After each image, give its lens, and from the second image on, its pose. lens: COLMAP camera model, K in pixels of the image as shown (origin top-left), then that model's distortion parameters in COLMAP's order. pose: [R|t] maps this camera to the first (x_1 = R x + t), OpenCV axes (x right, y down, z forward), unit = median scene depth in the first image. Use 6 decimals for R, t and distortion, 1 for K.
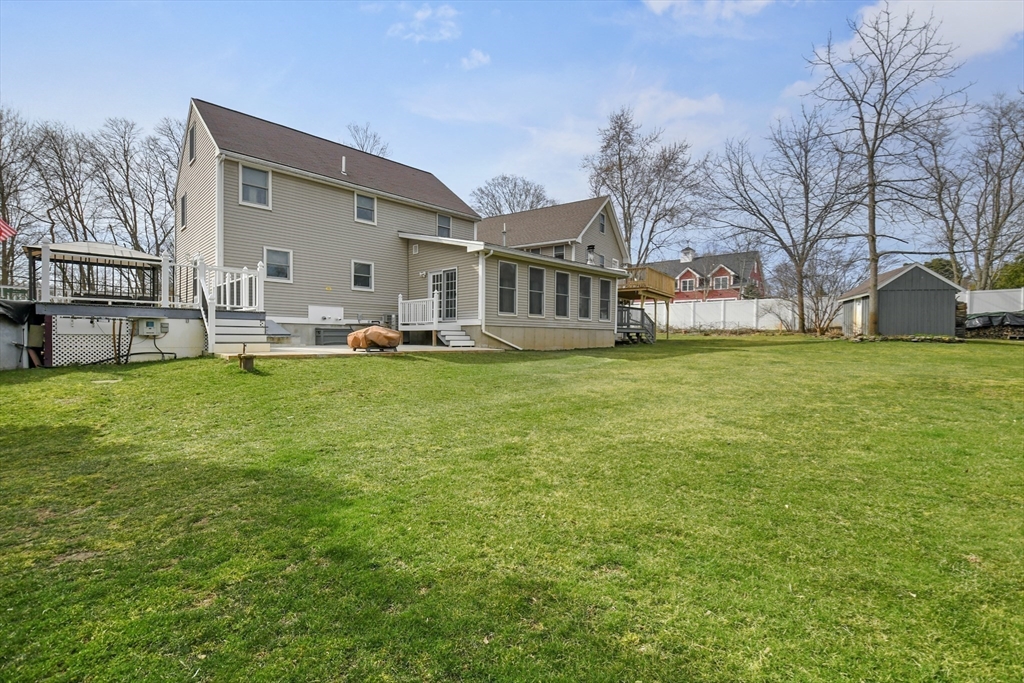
lens RADIAL K [[467.3, 0, 512.0], [0, 467.3, 341.5], [0, 0, 1]] dist [-0.000946, -0.000129]
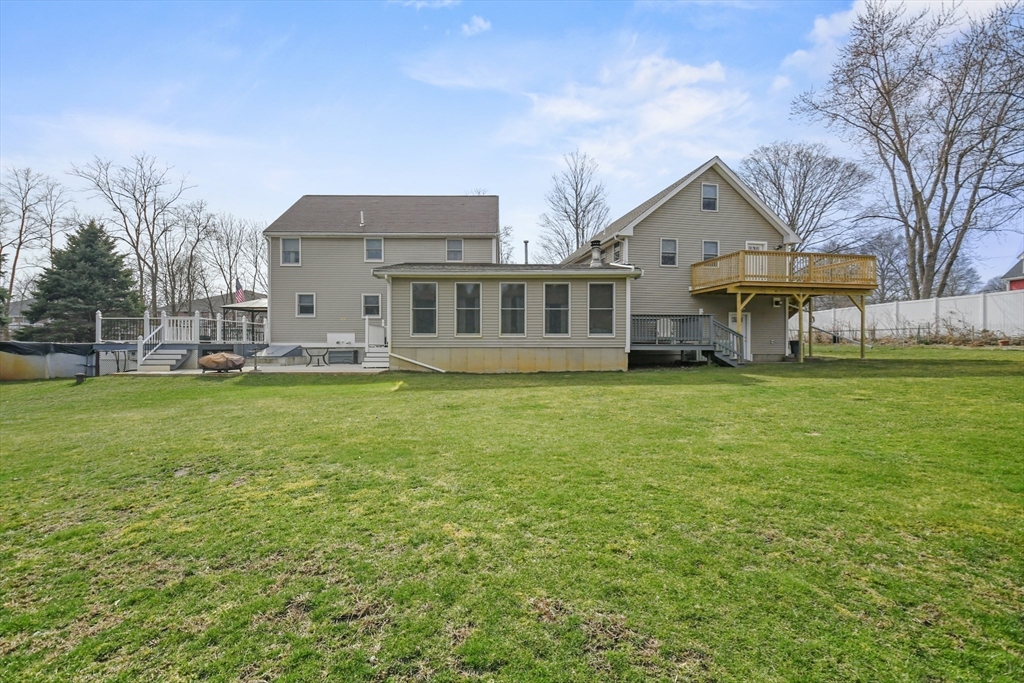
lens RADIAL K [[467.3, 0, 512.0], [0, 467.3, 341.5], [0, 0, 1]] dist [-0.000946, -0.000129]
pose [[0.687448, -0.012999, -0.726117, 0.797139], [0.000270, 0.999844, -0.017643, -0.028012], [0.726233, 0.011933, 0.687345, 0.437367]]
